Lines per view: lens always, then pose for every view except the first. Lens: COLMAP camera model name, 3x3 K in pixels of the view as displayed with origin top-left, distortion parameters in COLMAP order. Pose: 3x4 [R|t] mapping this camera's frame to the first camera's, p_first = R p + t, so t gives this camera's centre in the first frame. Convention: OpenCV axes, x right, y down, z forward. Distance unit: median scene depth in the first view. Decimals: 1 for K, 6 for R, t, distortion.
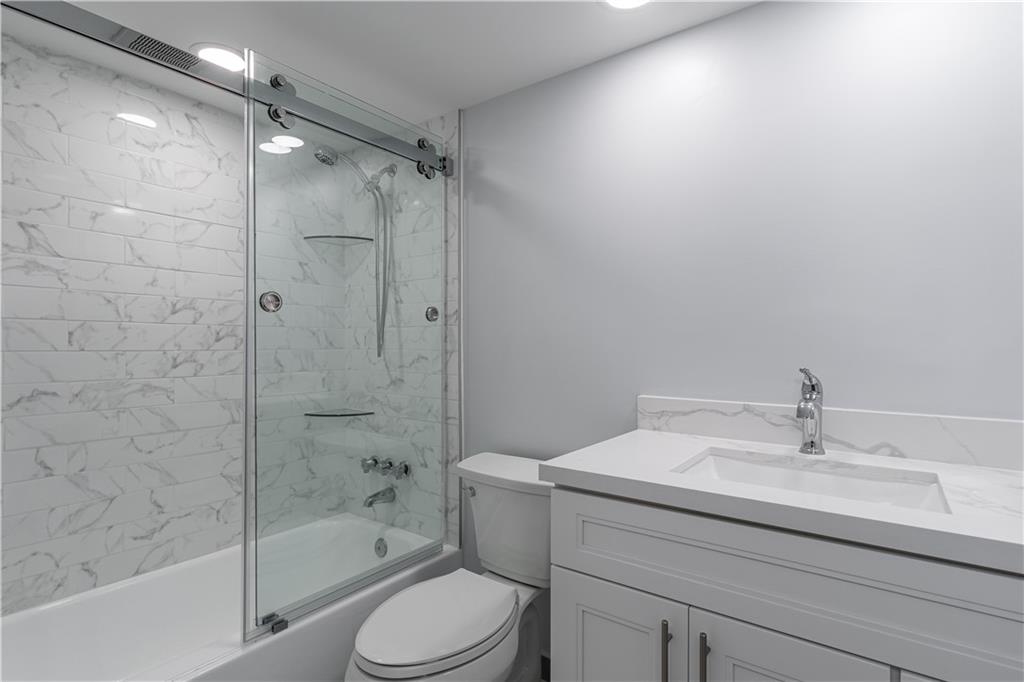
lens RADIAL K [[505.7, 0, 513.7], [0, 505.7, 343.8], [0, 0, 1]] dist [0.001118, 0.000014]
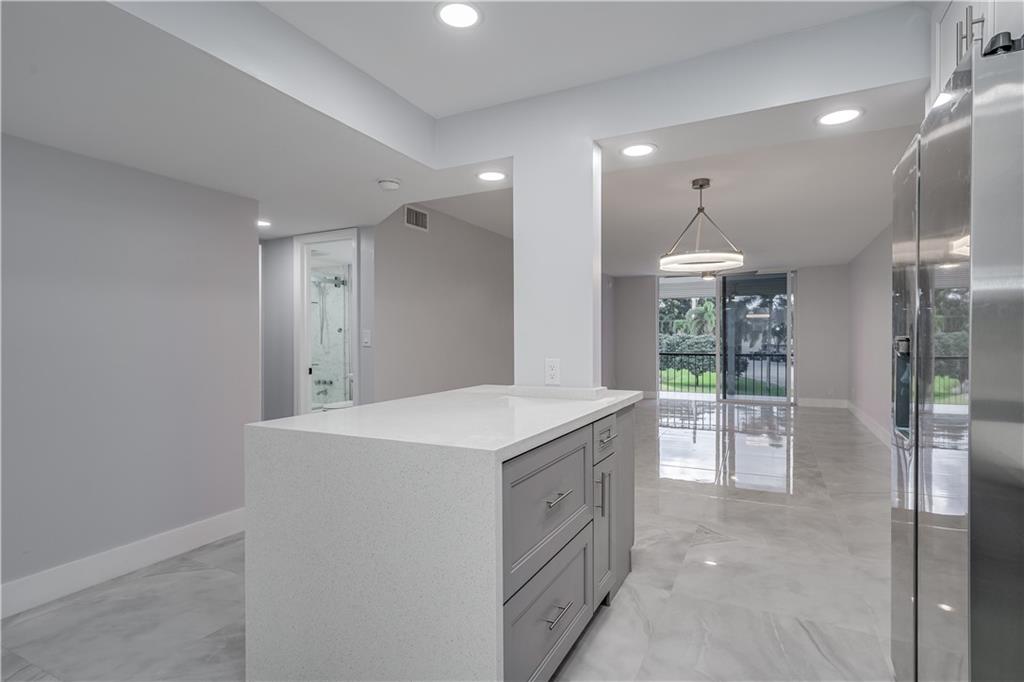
lens RADIAL K [[516.4, 0, 527.3], [0, 516.4, 345.9], [0, 0, 1]] dist [-0.000272, -0.000435]
pose [[0.982487, -0.005934, 0.186235, 0.364459], [0.003777, 0.999922, 0.011934, 0.004852], [-0.186291, -0.011022, 0.982433, -2.247922]]
